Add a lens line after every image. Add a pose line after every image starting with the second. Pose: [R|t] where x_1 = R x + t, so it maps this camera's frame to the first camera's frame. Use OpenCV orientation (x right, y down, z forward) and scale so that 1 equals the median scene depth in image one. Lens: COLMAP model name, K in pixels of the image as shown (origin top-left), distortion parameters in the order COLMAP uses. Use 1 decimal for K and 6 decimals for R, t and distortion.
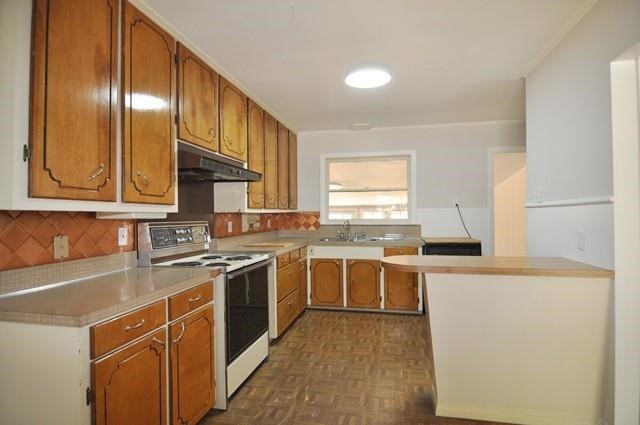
lens RADIAL K [[347.0, 0, 320.0], [0, 347.0, 212.5], [0, 0, 1]] dist [-0.007456, -0.001669]
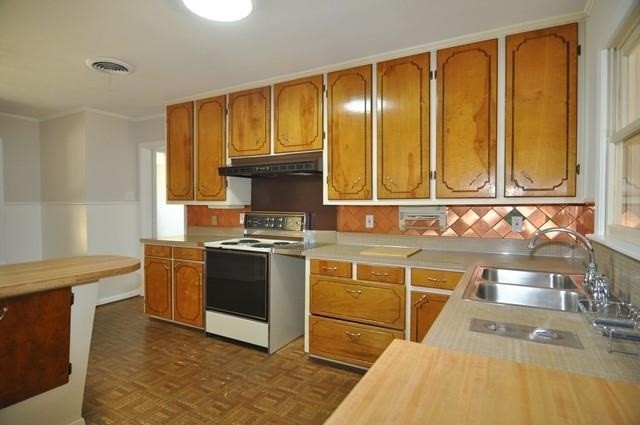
lens RADIAL K [[347.0, 0, 320.0], [0, 347.0, 212.5], [0, 0, 1]] dist [-0.007456, -0.001669]
pose [[-0.295801, 0.037509, -0.954513, 0.823873], [0.012776, 0.999295, 0.035310, -0.015121], [0.955164, -0.001750, -0.296072, 1.588365]]
